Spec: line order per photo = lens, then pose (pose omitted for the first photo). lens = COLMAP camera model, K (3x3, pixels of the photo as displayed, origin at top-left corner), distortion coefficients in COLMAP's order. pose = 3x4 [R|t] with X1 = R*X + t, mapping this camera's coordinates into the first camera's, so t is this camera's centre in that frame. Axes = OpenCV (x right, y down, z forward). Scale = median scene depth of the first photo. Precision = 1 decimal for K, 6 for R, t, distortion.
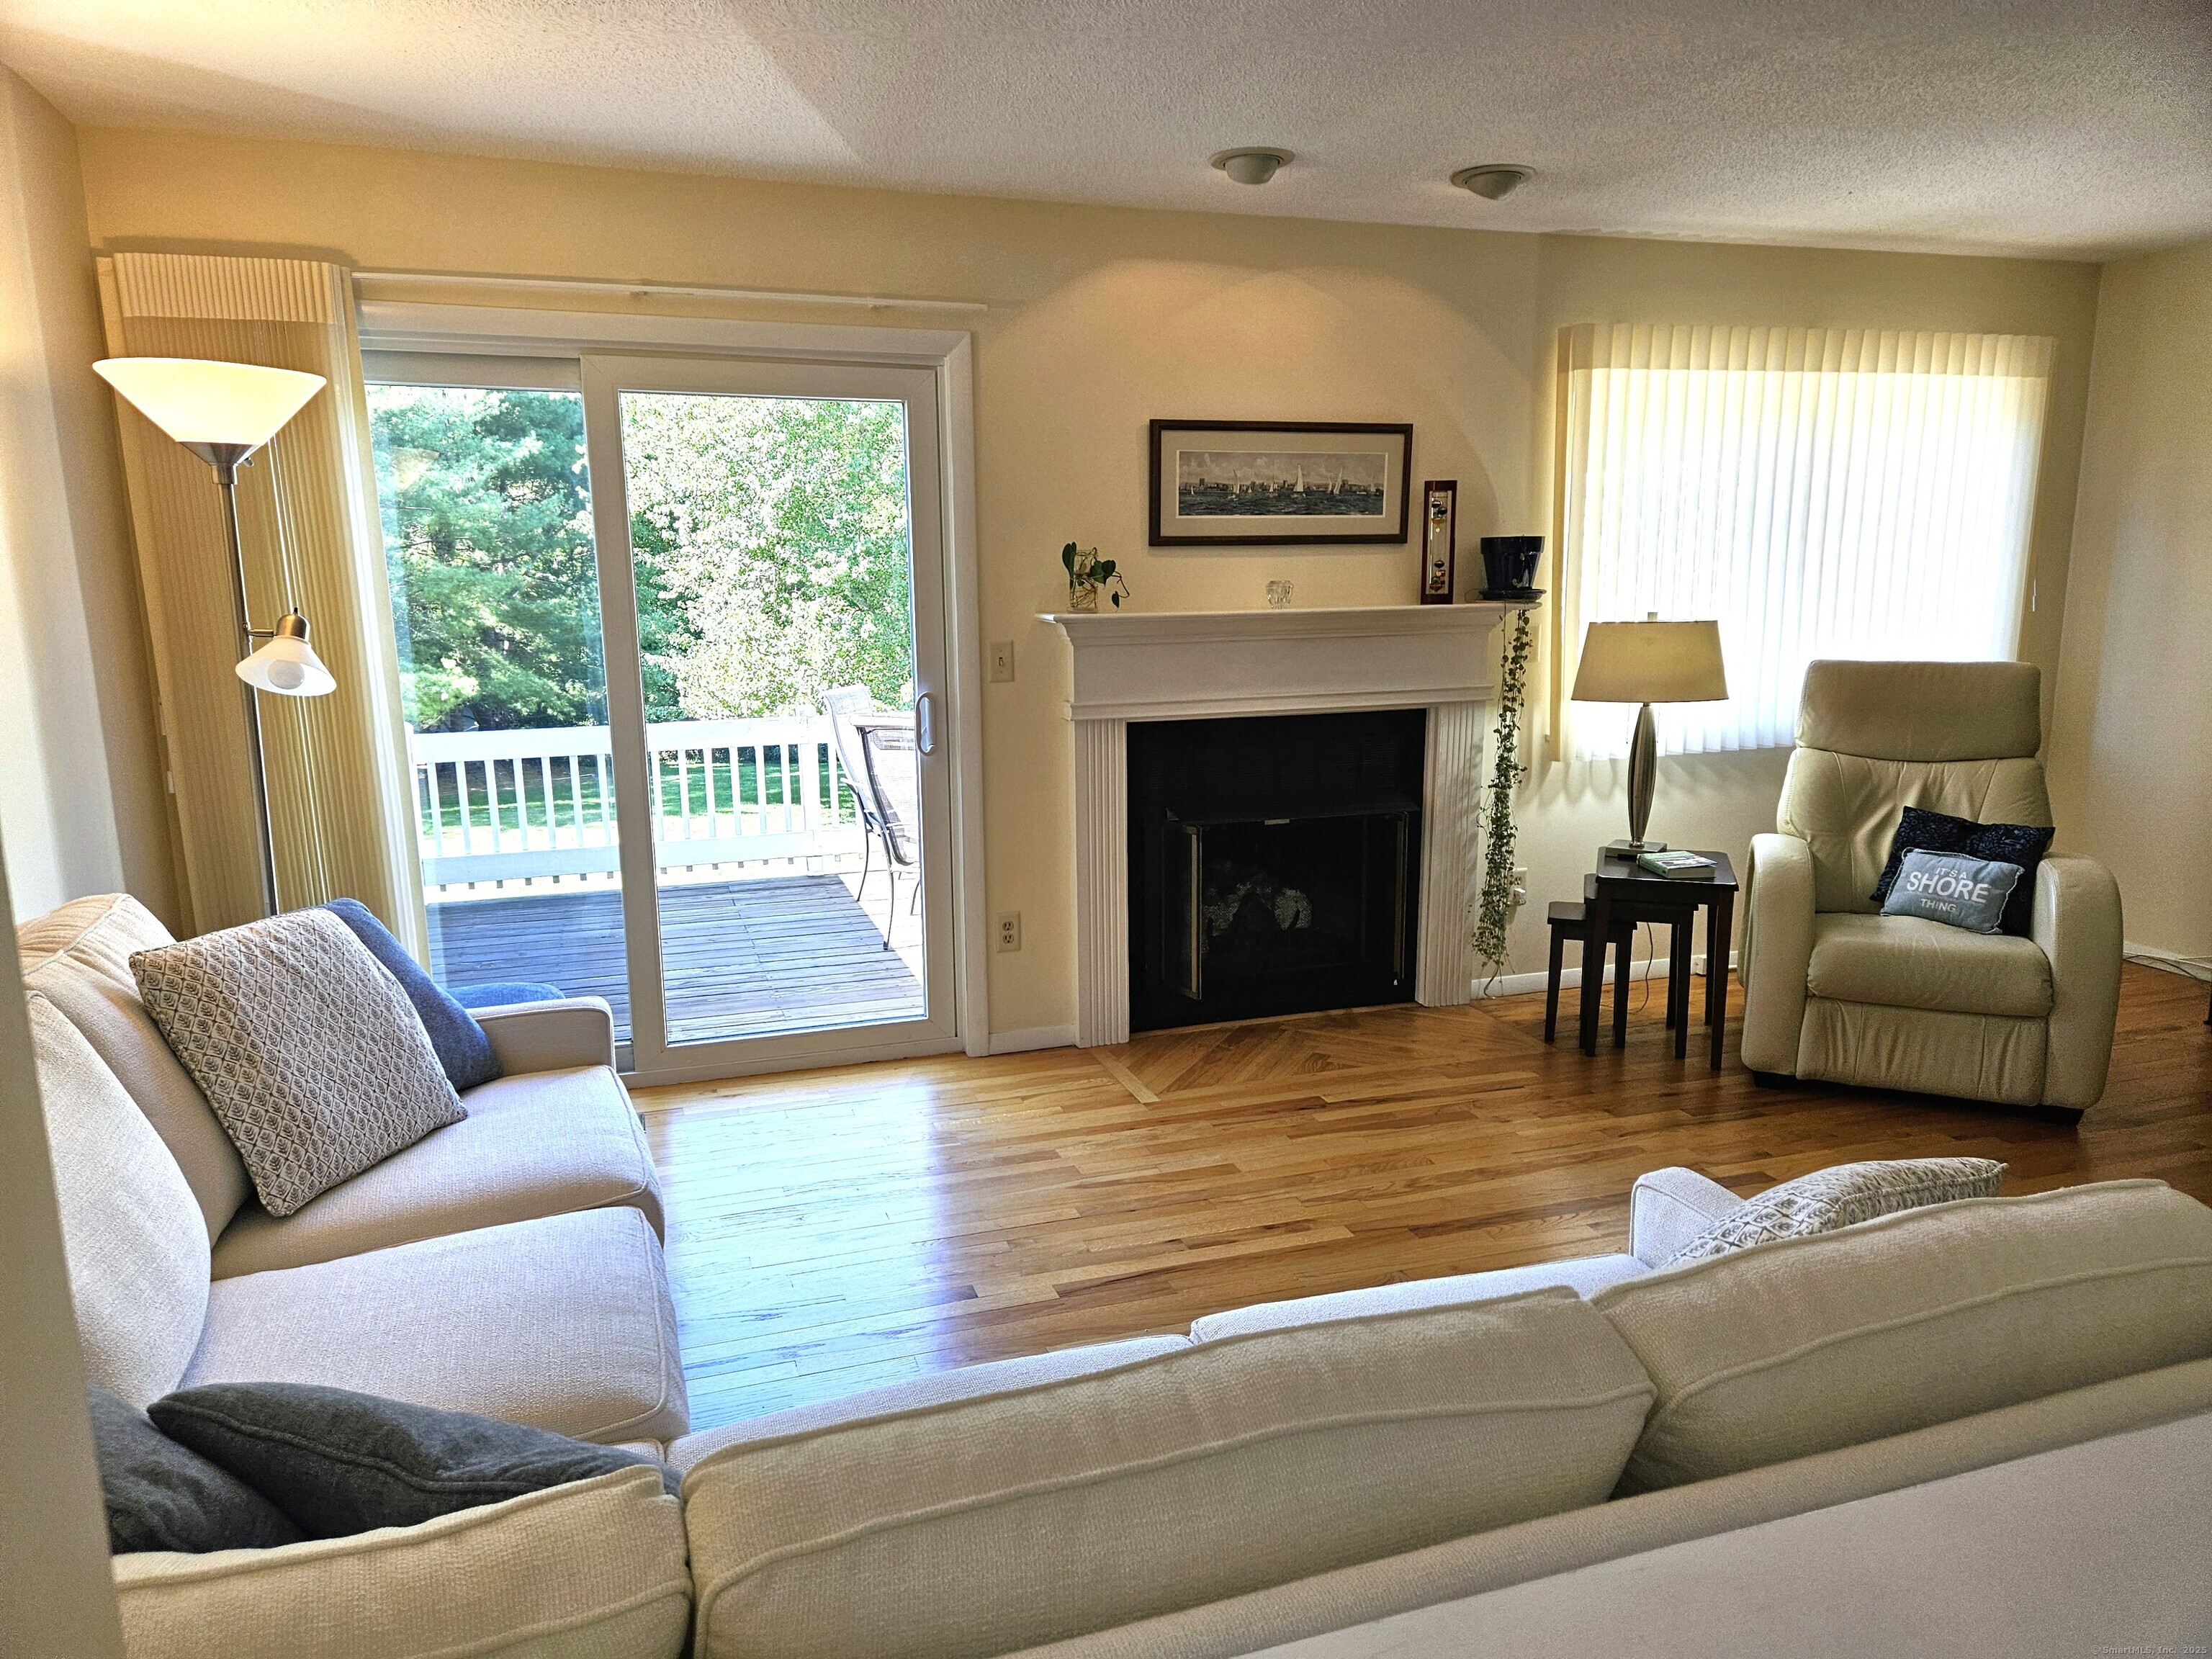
lens RADIAL K [[1478.2, 0, 1109.7], [0, 1478.2, 829.2], [0, 0, 1]] dist [0.043626, 0.001130]
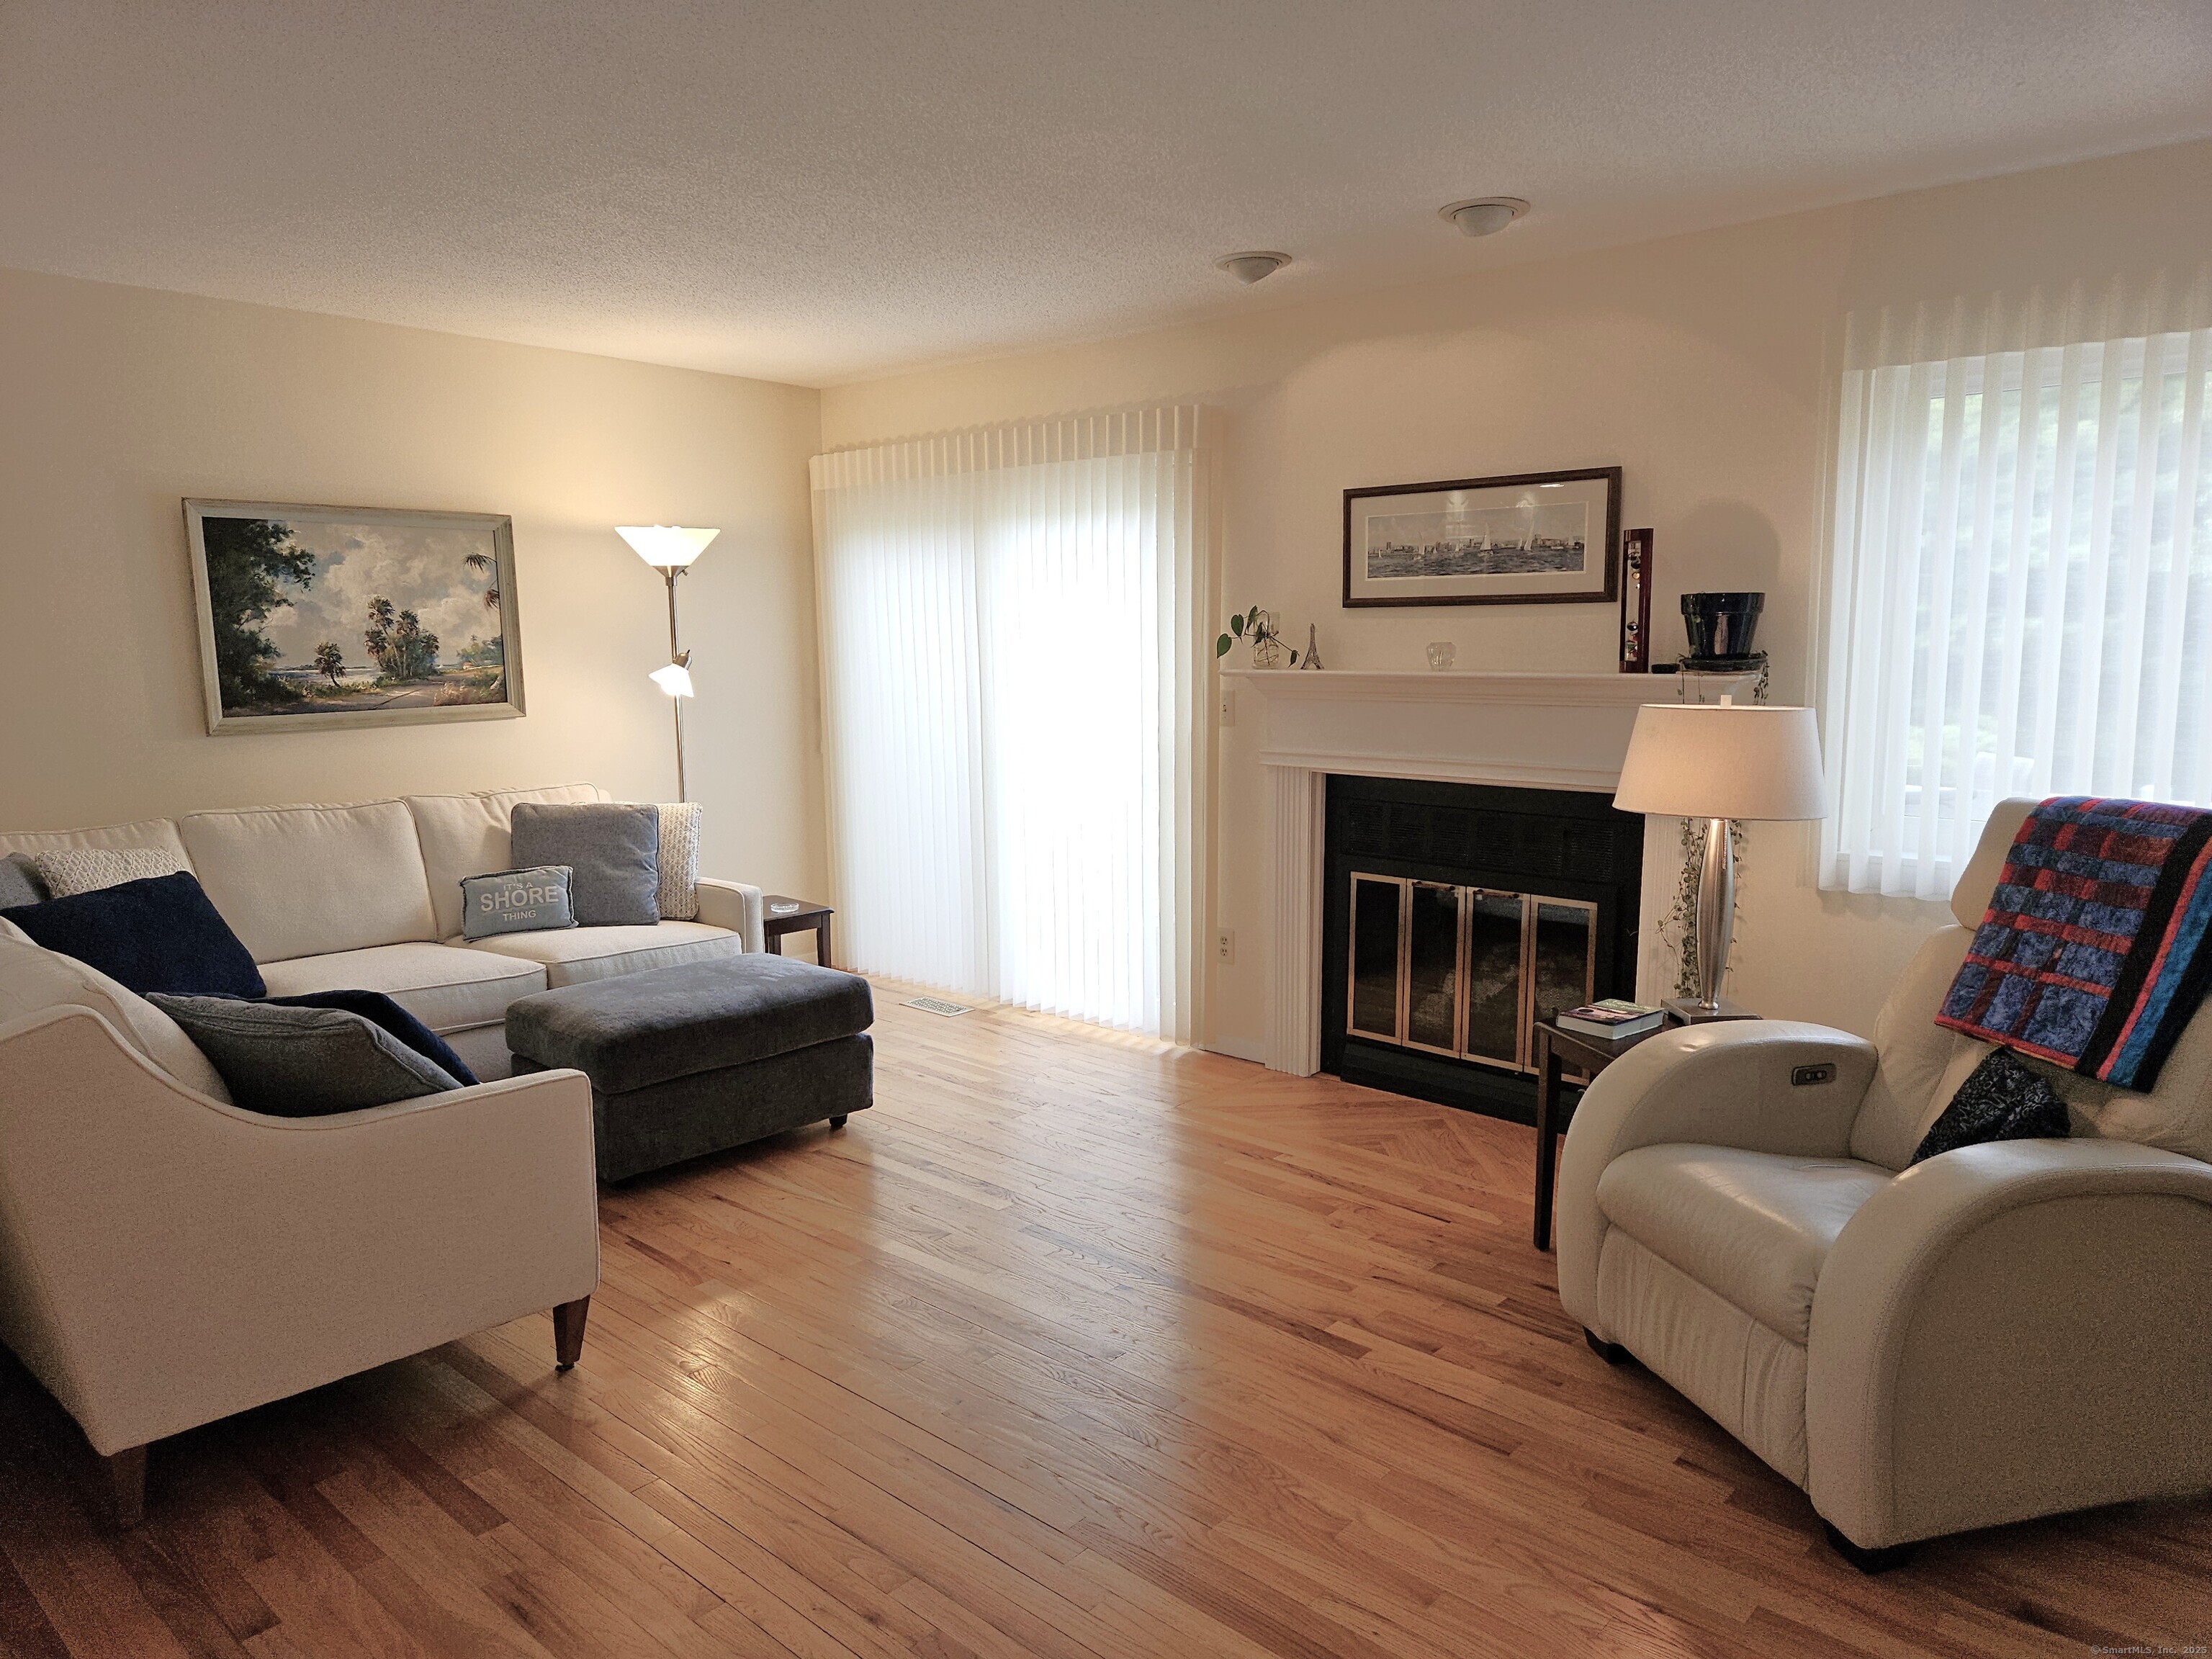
lens RADIAL K [[1478.2, 0, 1109.9], [0, 1478.2, 831.1], [0, 0, 1]] dist [0.043626, 0.001130]
pose [[0.490530, 0.125967, -0.862272, 0.858769], [-0.154410, 0.986404, 0.056260, -0.068346], [0.857635, 0.105546, 0.503311, 0.343642]]
